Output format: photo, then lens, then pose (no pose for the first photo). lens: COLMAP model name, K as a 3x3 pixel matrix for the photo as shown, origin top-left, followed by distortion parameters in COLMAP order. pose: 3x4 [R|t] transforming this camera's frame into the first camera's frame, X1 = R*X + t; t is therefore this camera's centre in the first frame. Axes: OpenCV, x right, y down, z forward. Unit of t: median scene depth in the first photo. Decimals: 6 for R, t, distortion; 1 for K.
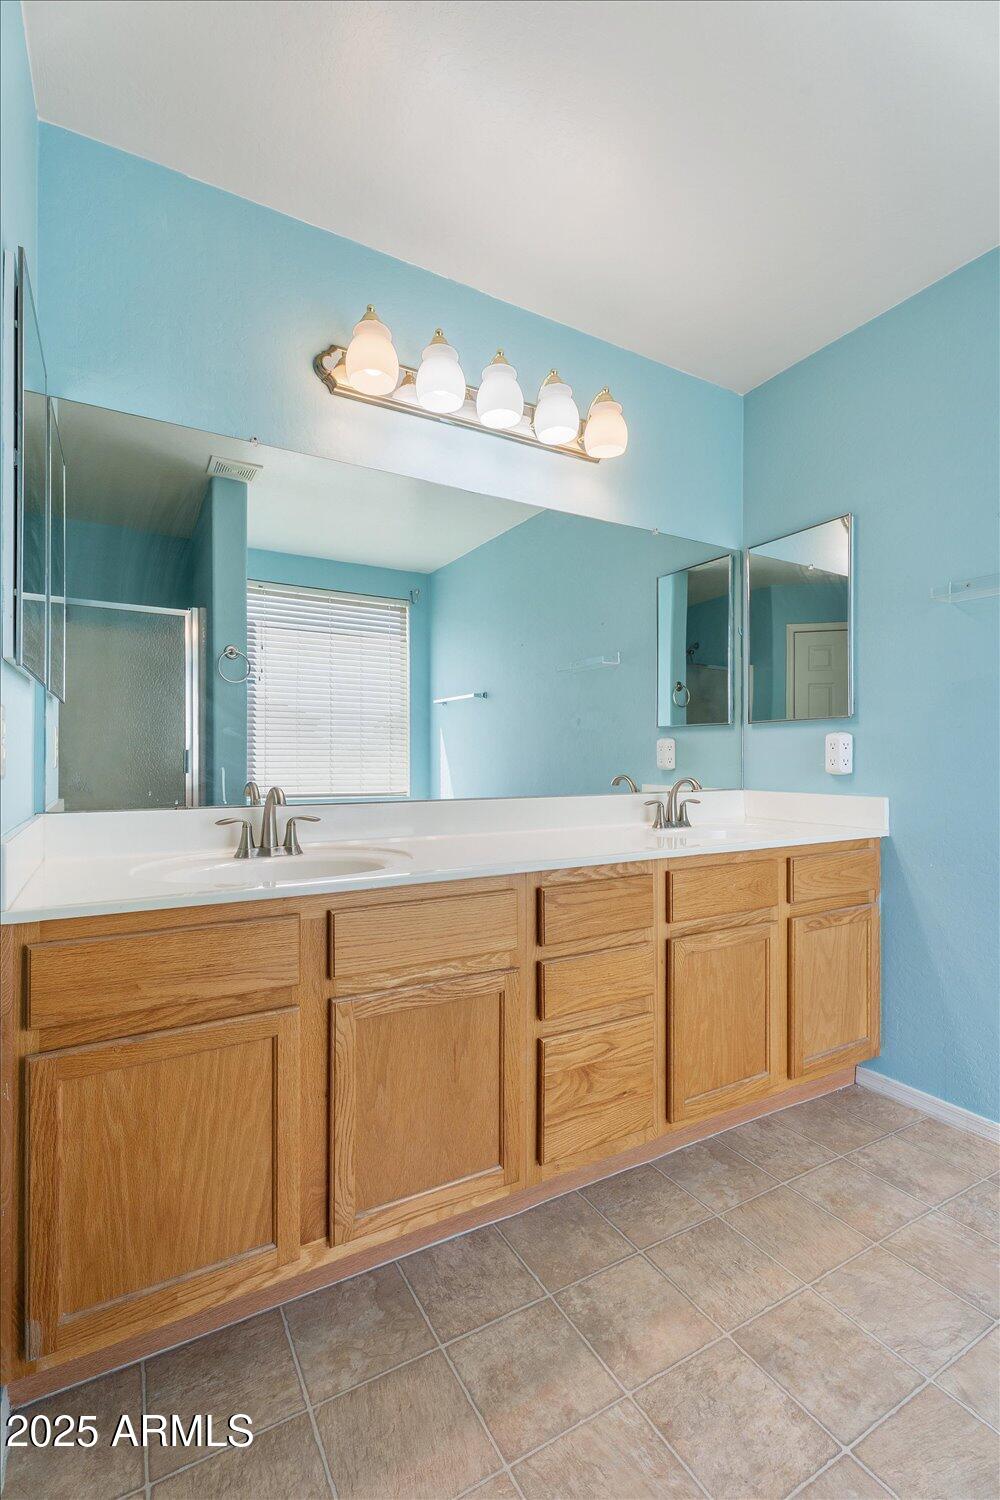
lens RADIAL K [[667.8, 0, 497.1], [0, 667.8, 758.6], [0, 0, 1]] dist [0.015338, 0.000996]
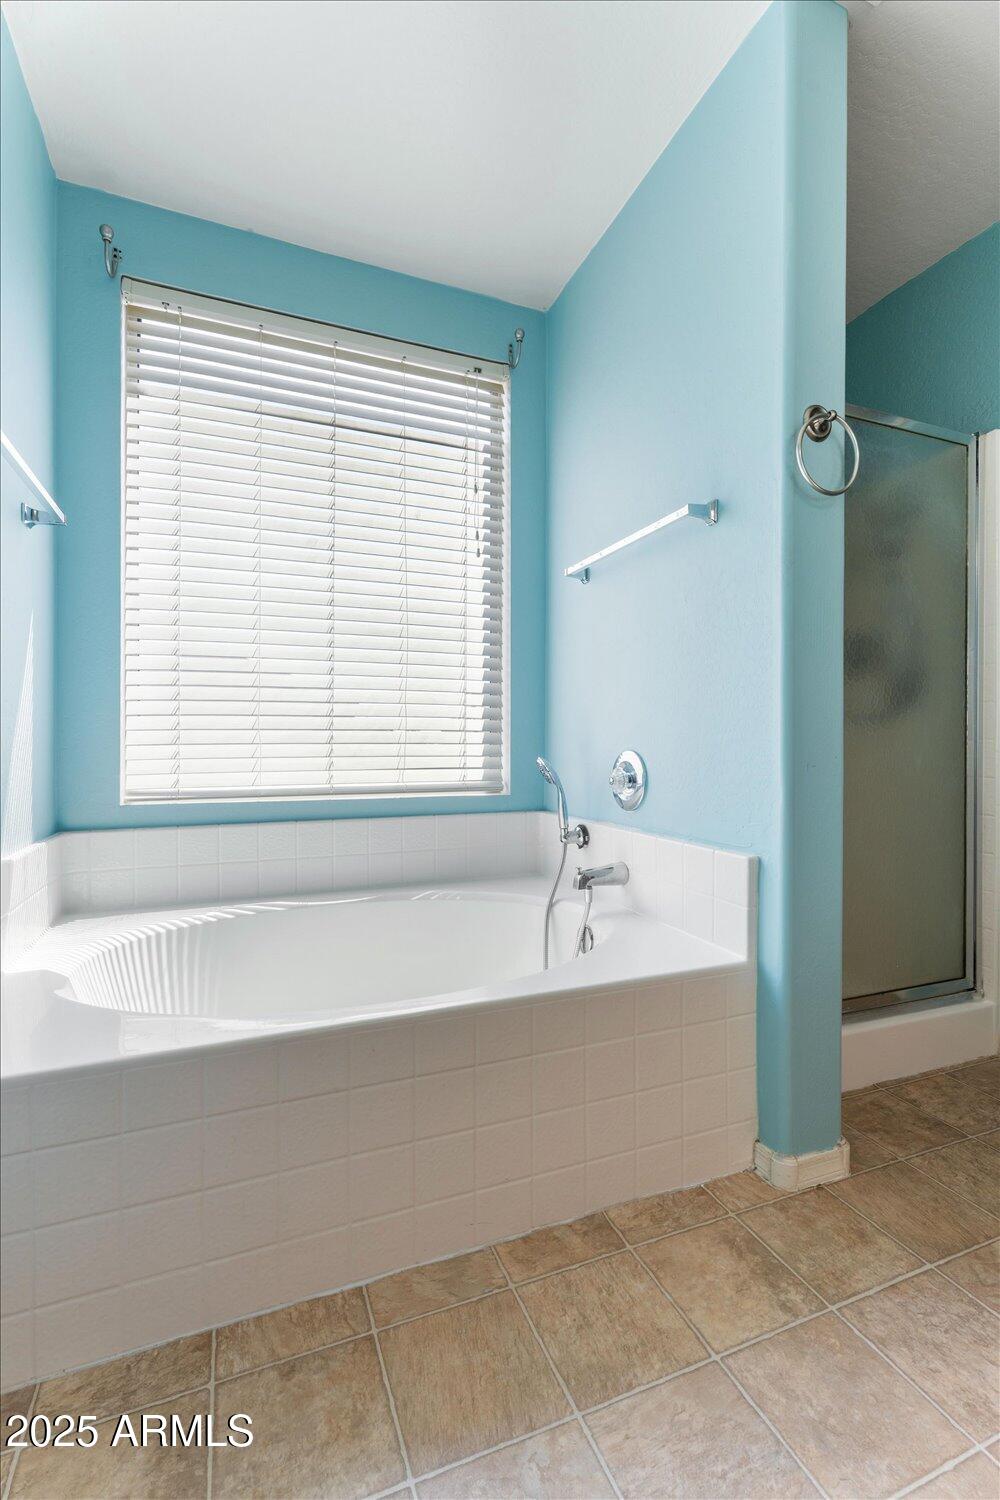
lens RADIAL K [[667.8, 0, 507.0], [0, 667.8, 746.8], [0, 0, 1]] dist [0.015338, 0.000996]
pose [[0.987480, -0.001977, -0.157731, -0.191013], [0.002793, 0.999984, 0.004950, 0.068859], [0.157719, -0.005328, 0.987470, 1.706388]]
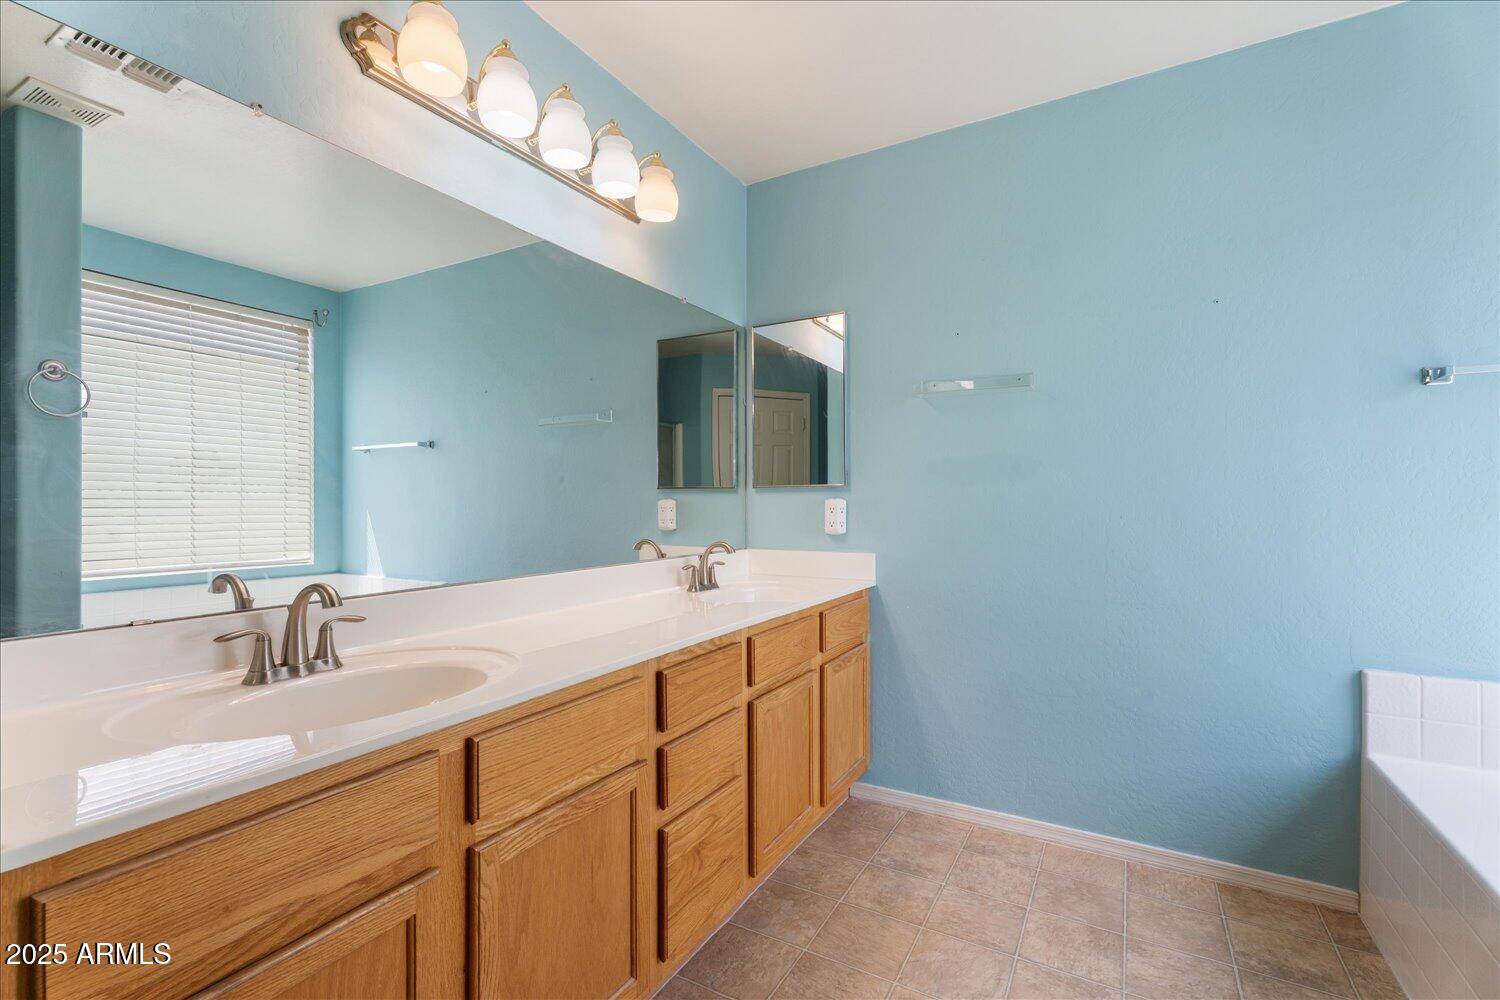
lens RADIAL K [[667.8, 0, 758.9], [0, 667.8, 506.2], [0, 0, 1]] dist [0.015338, 0.000996]
pose [[0.864226, -0.006745, 0.503059, -0.237352], [0.006404, 0.999977, 0.002406, -0.036106], [-0.503063, 0.001142, 0.864249, 0.081822]]
